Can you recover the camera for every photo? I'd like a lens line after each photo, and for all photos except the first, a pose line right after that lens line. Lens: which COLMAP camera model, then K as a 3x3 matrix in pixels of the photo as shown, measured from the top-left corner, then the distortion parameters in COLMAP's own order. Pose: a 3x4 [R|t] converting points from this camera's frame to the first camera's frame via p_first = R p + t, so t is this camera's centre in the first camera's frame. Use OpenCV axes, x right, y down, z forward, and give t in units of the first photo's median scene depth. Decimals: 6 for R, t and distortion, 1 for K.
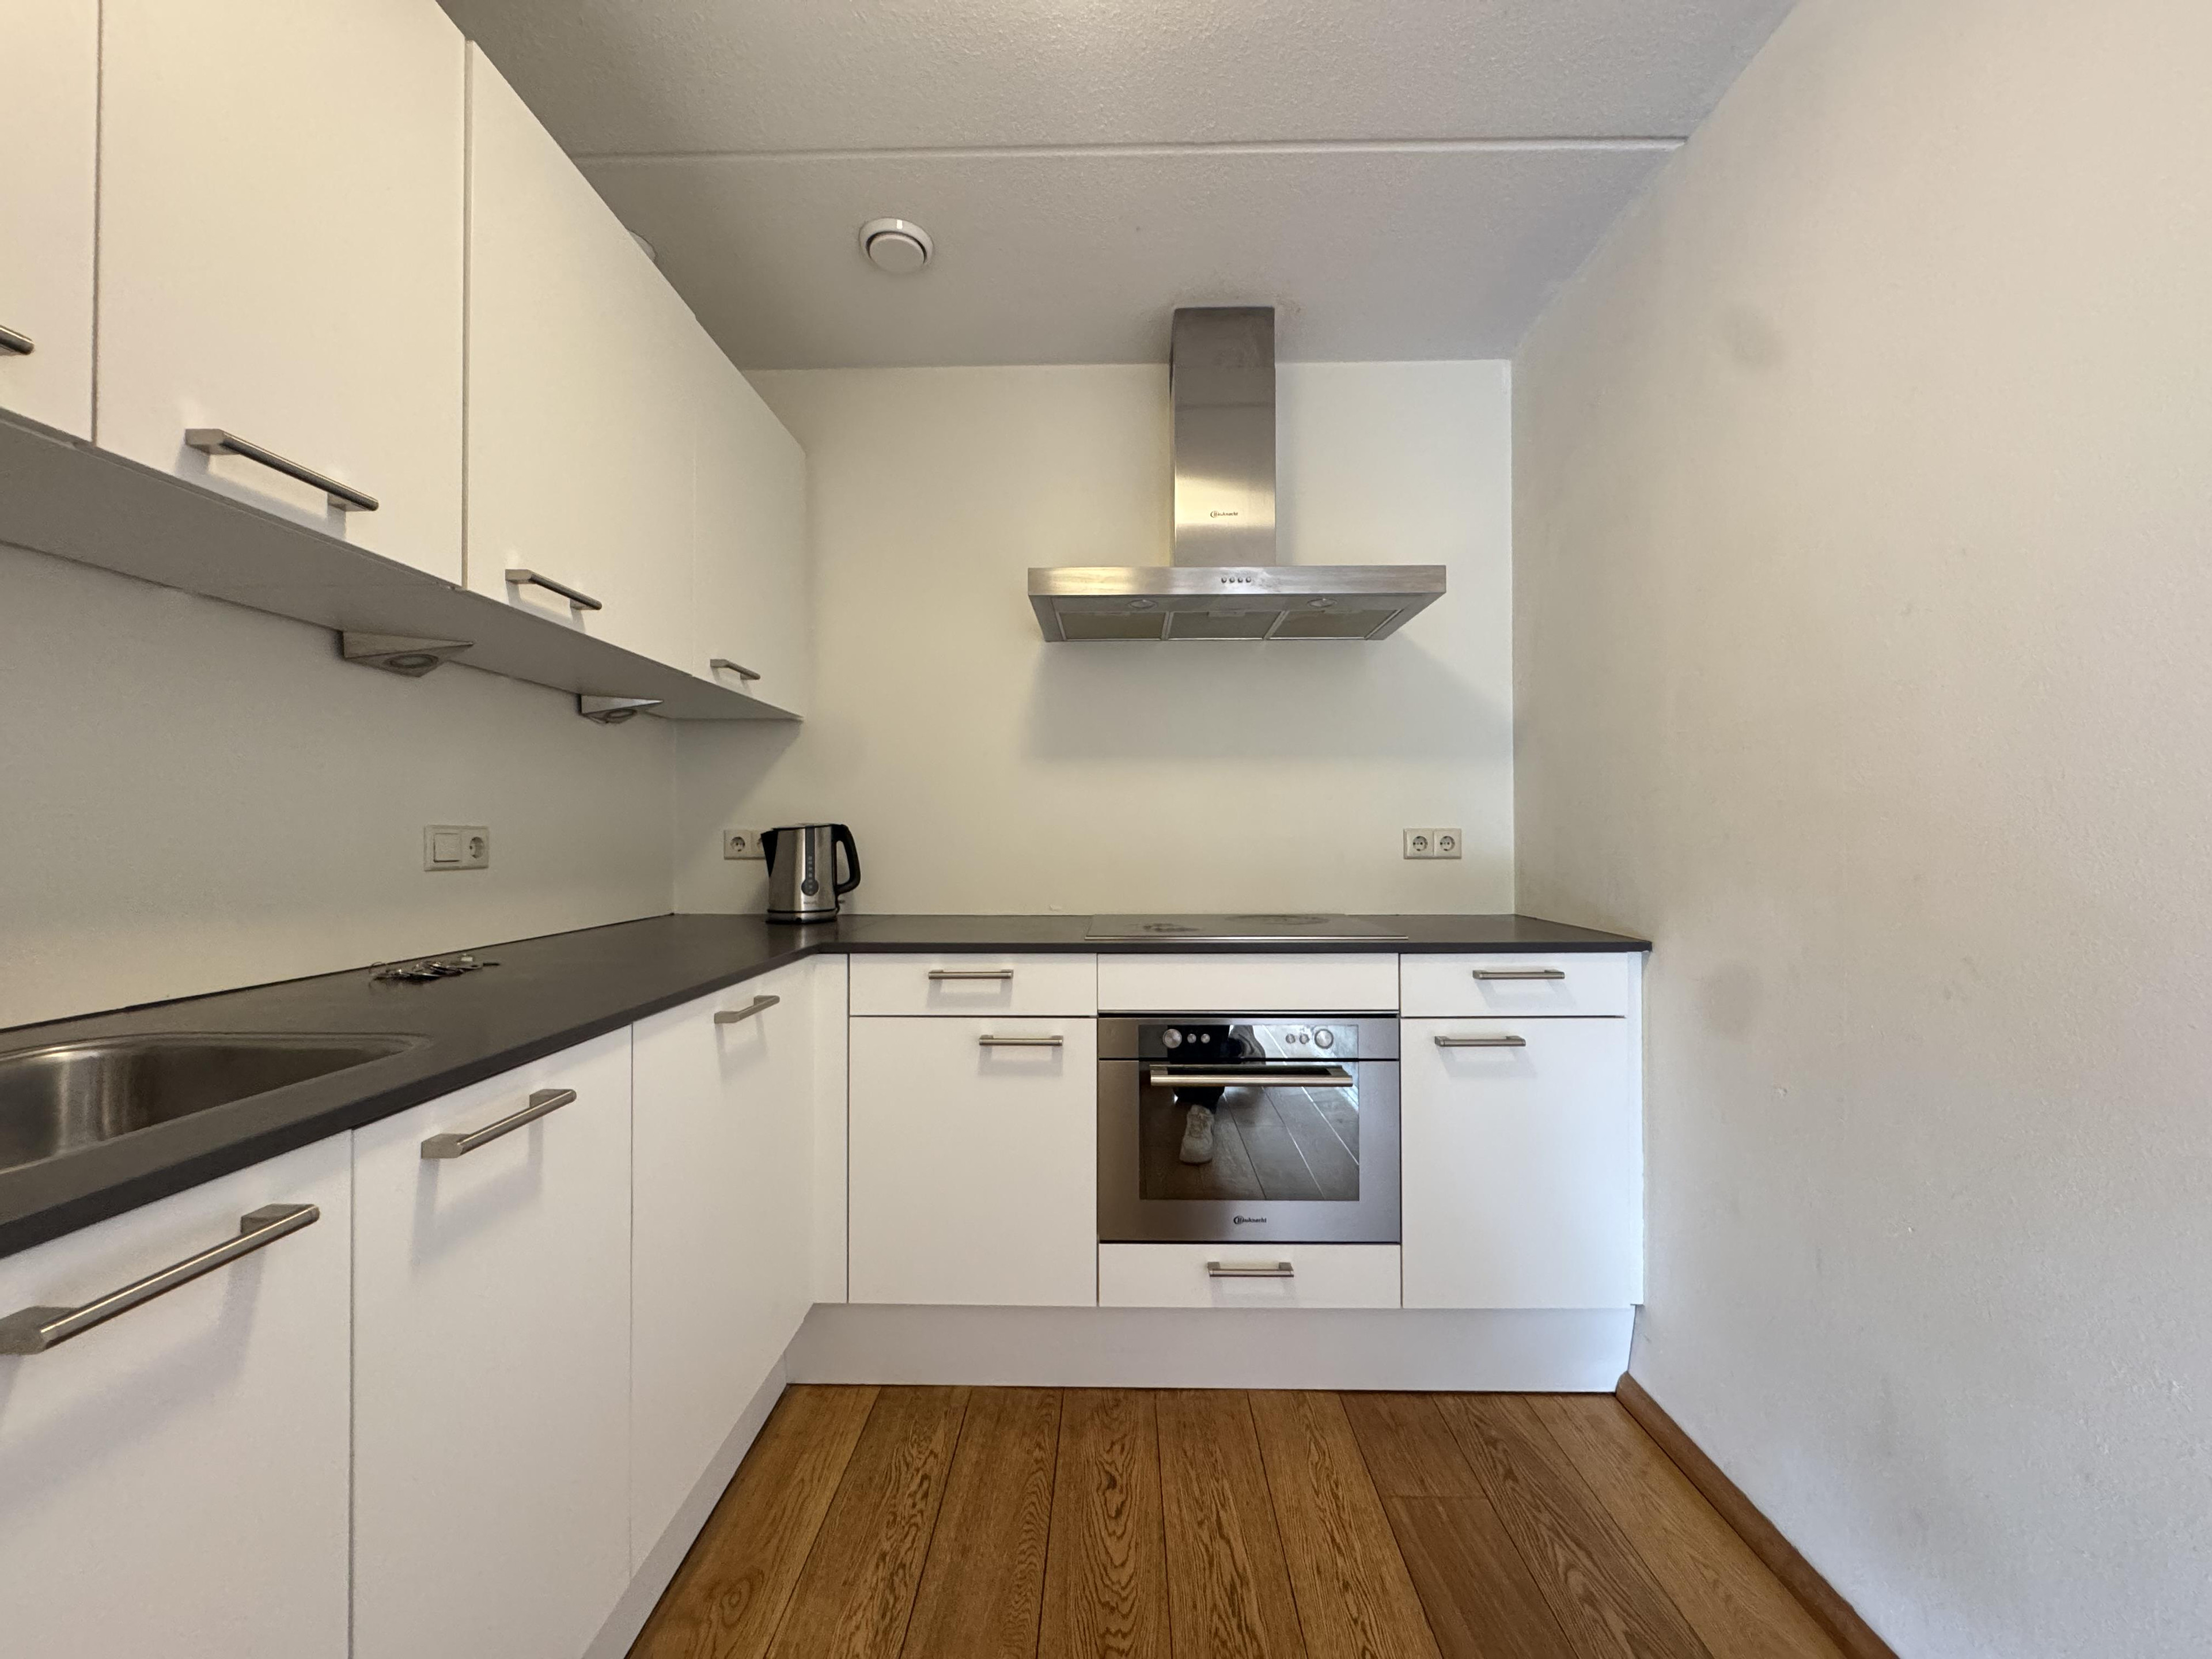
lens RADIAL K [[879.1, 0, 1100.5], [0, 879.1, 835.1], [0, 0, 1]] dist [-0.004518, 0.000106]
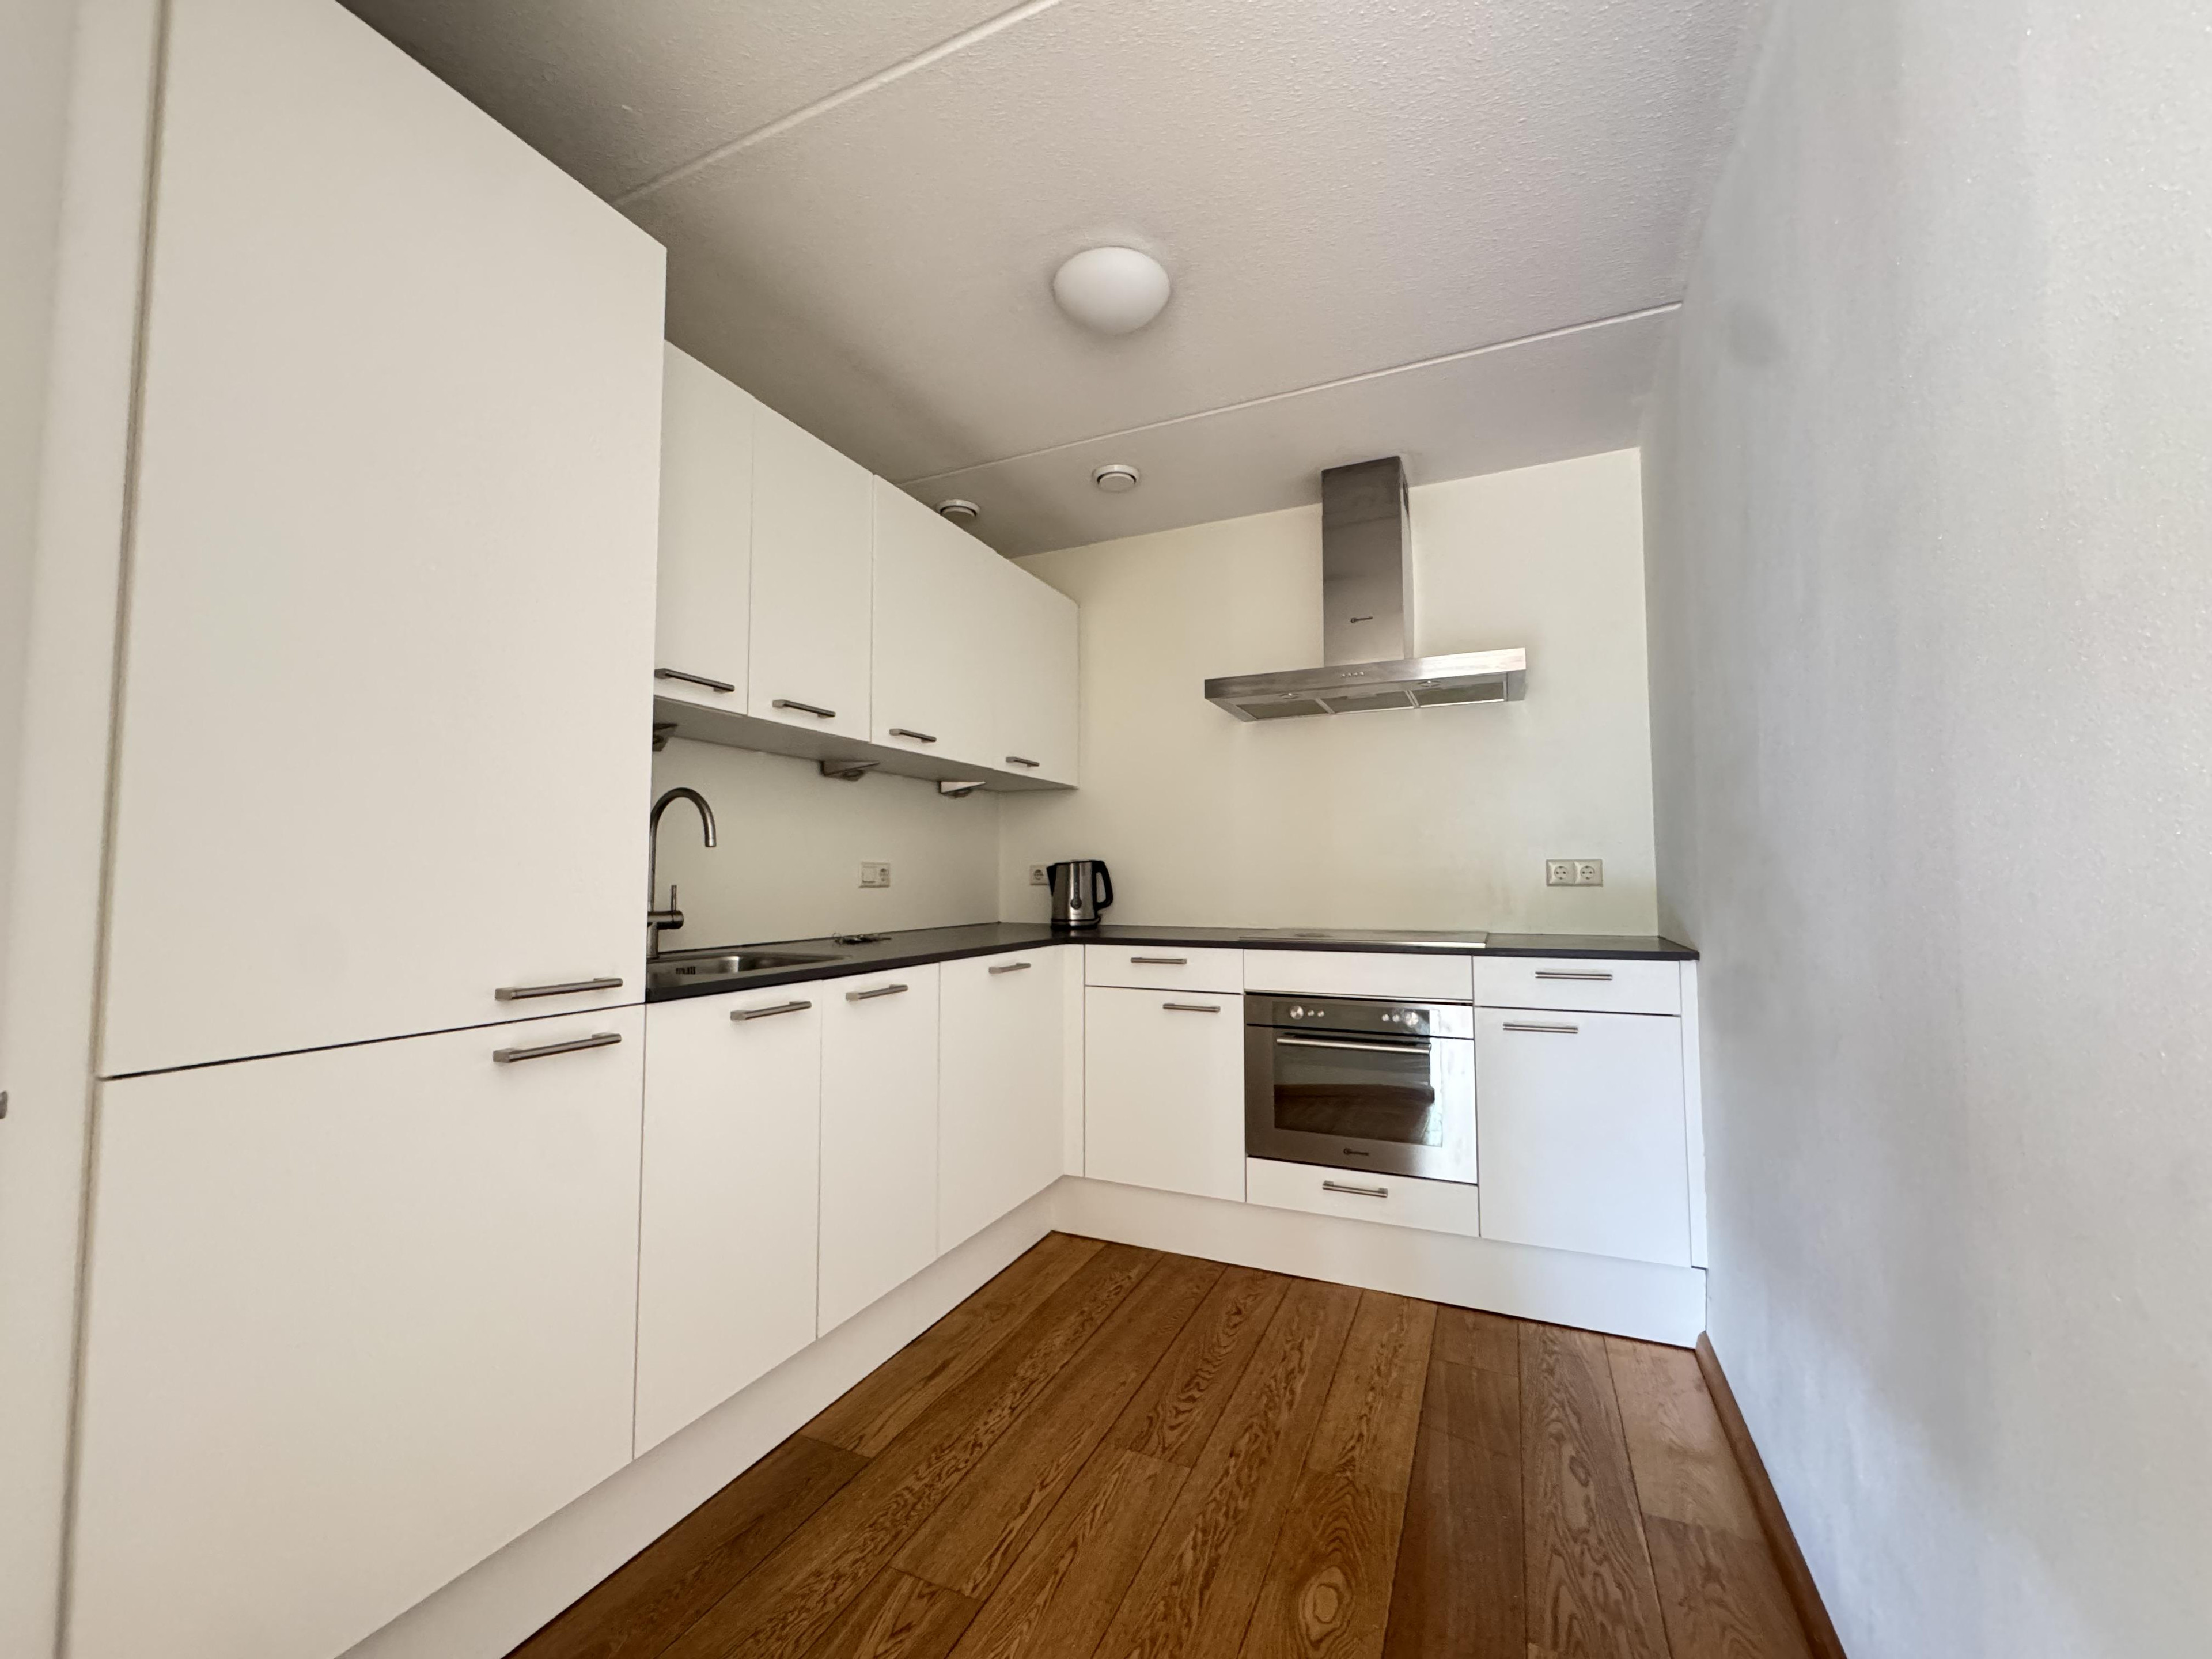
lens RADIAL K [[879.1, 0, 1091.5], [0, 879.1, 835.4], [0, 0, 1]] dist [-0.004518, 0.000106]
pose [[0.913605, -0.021405, -0.406040, 0.356916], [0.002875, 0.998928, -0.046191, 0.016673], [0.406594, 0.041033, 0.912687, -0.406916]]
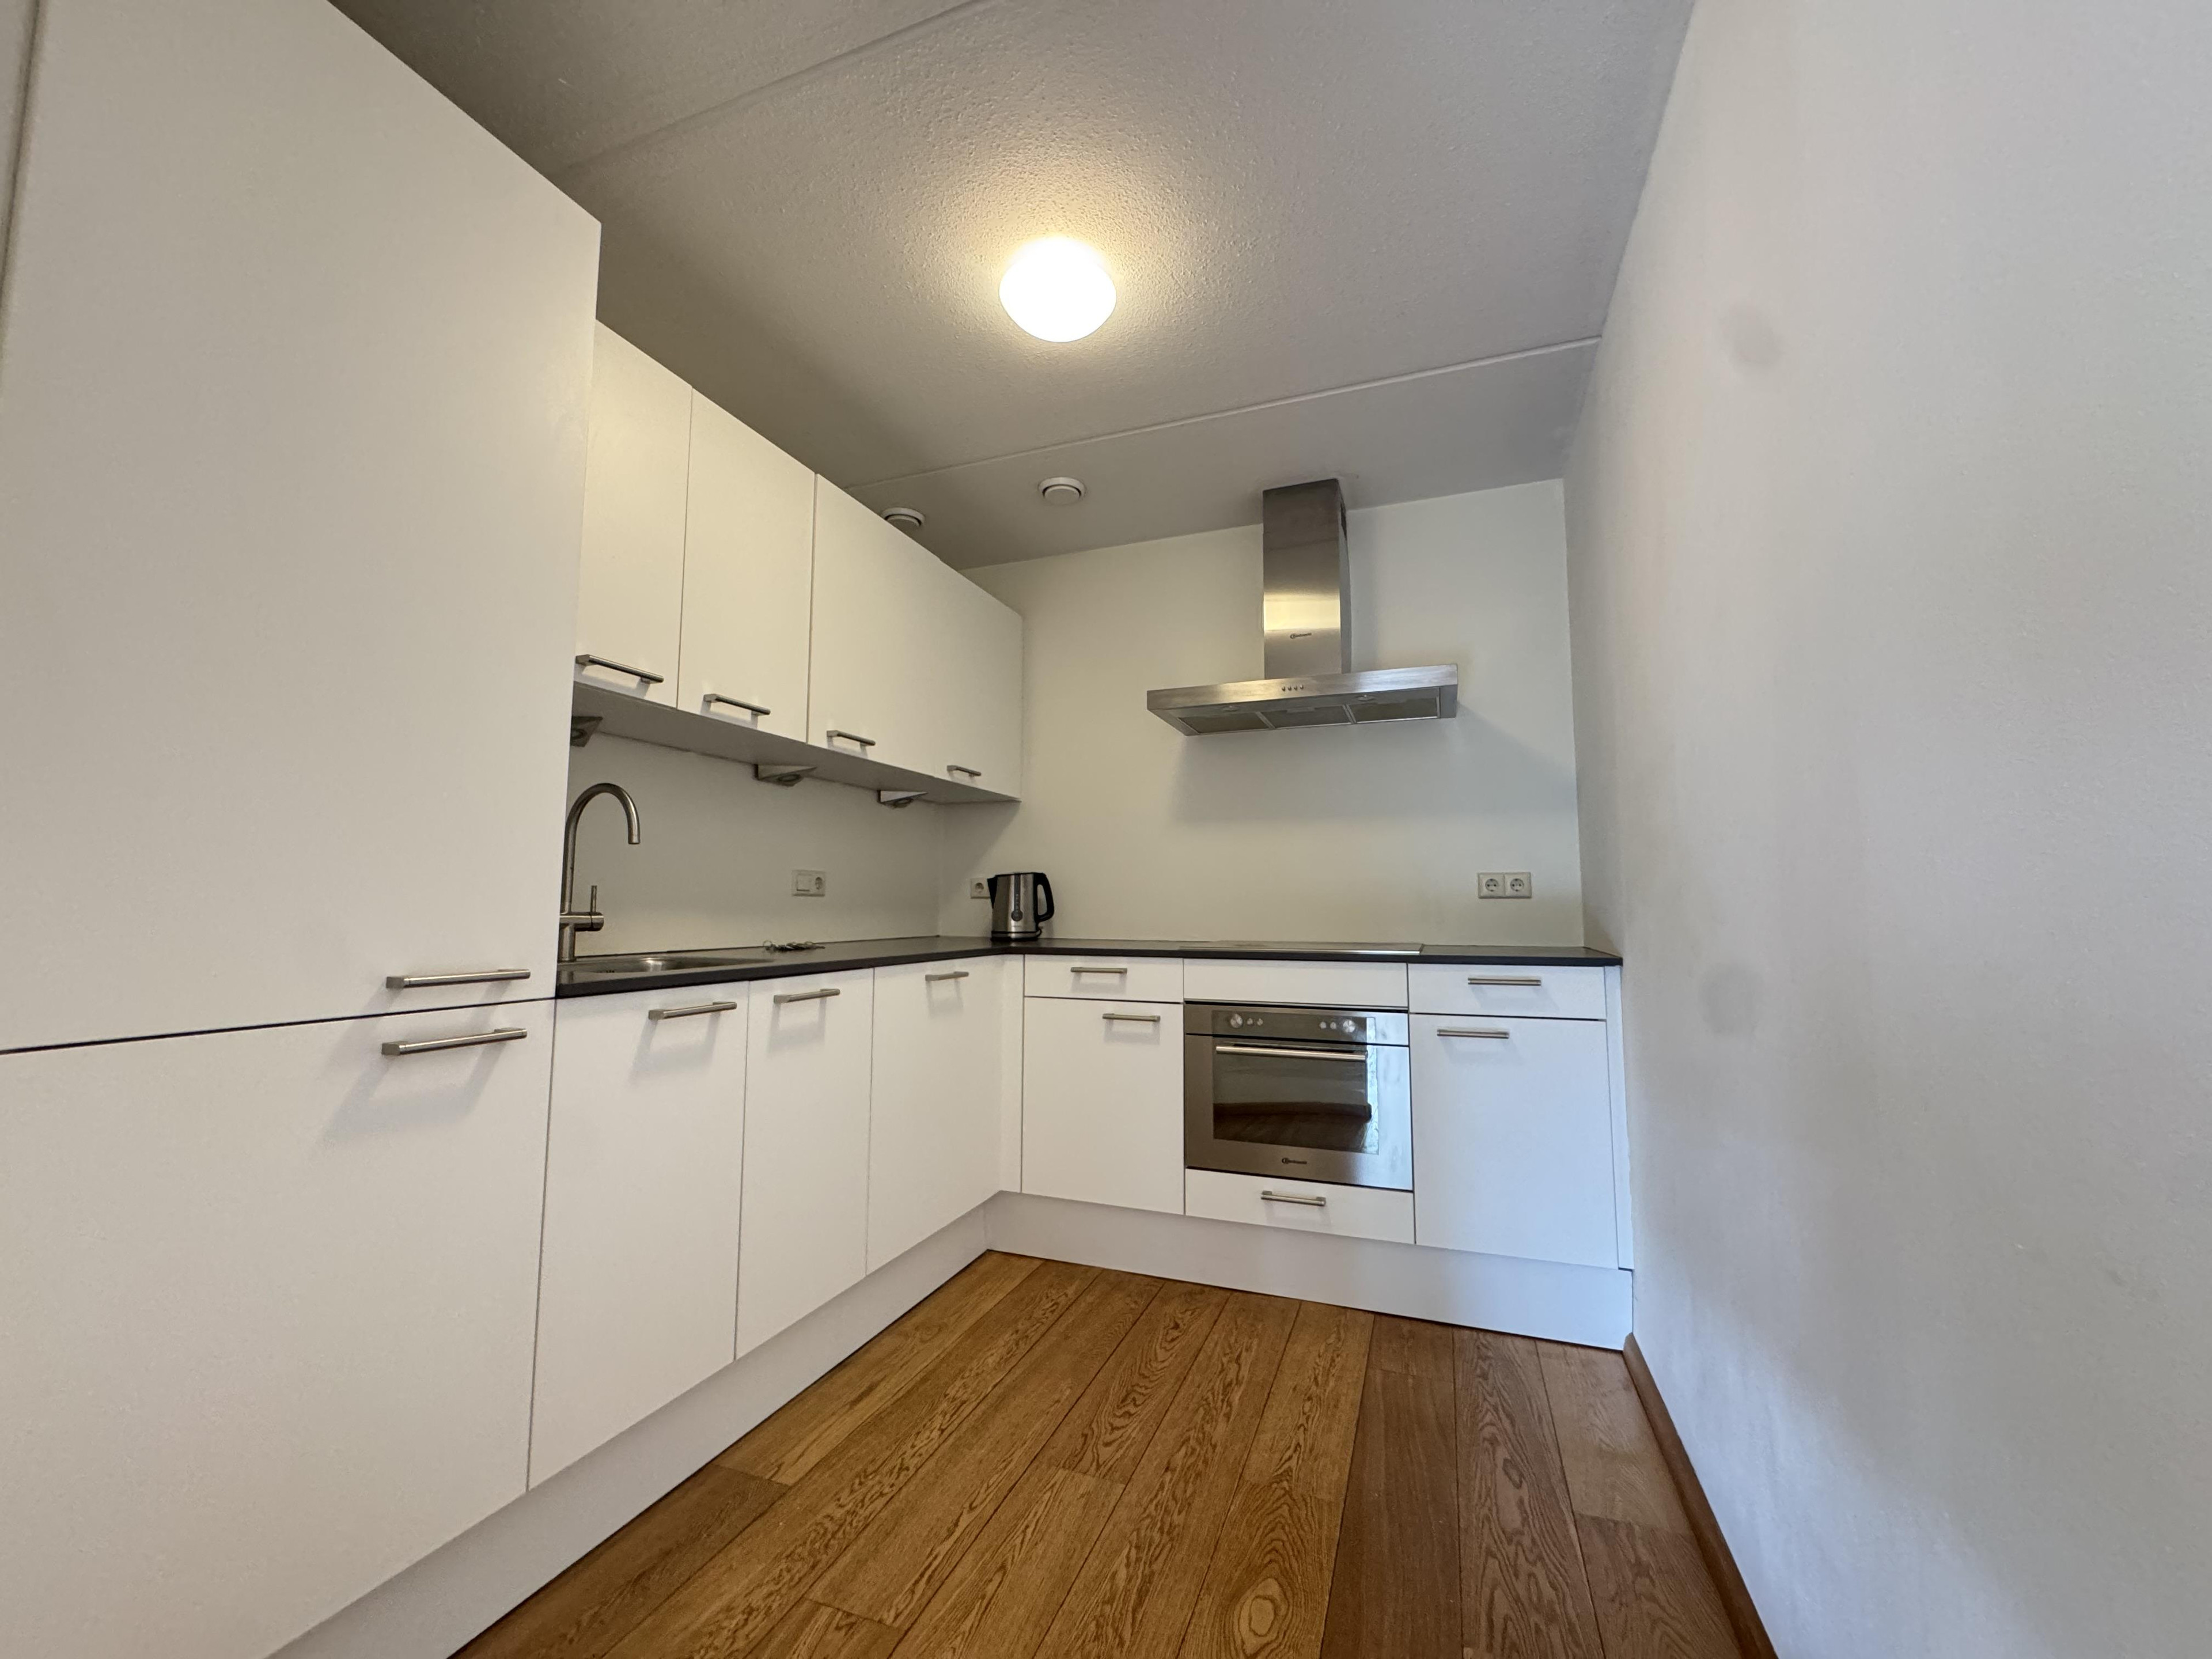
lens RADIAL K [[879.1, 0, 1092.7], [0, 879.1, 834.5], [0, 0, 1]] dist [-0.004518, 0.000106]
pose [[0.937820, -0.024533, -0.346253, 0.358689], [-0.002834, 0.996925, -0.078309, 0.048642], [0.347109, 0.074421, 0.934867, -0.392945]]
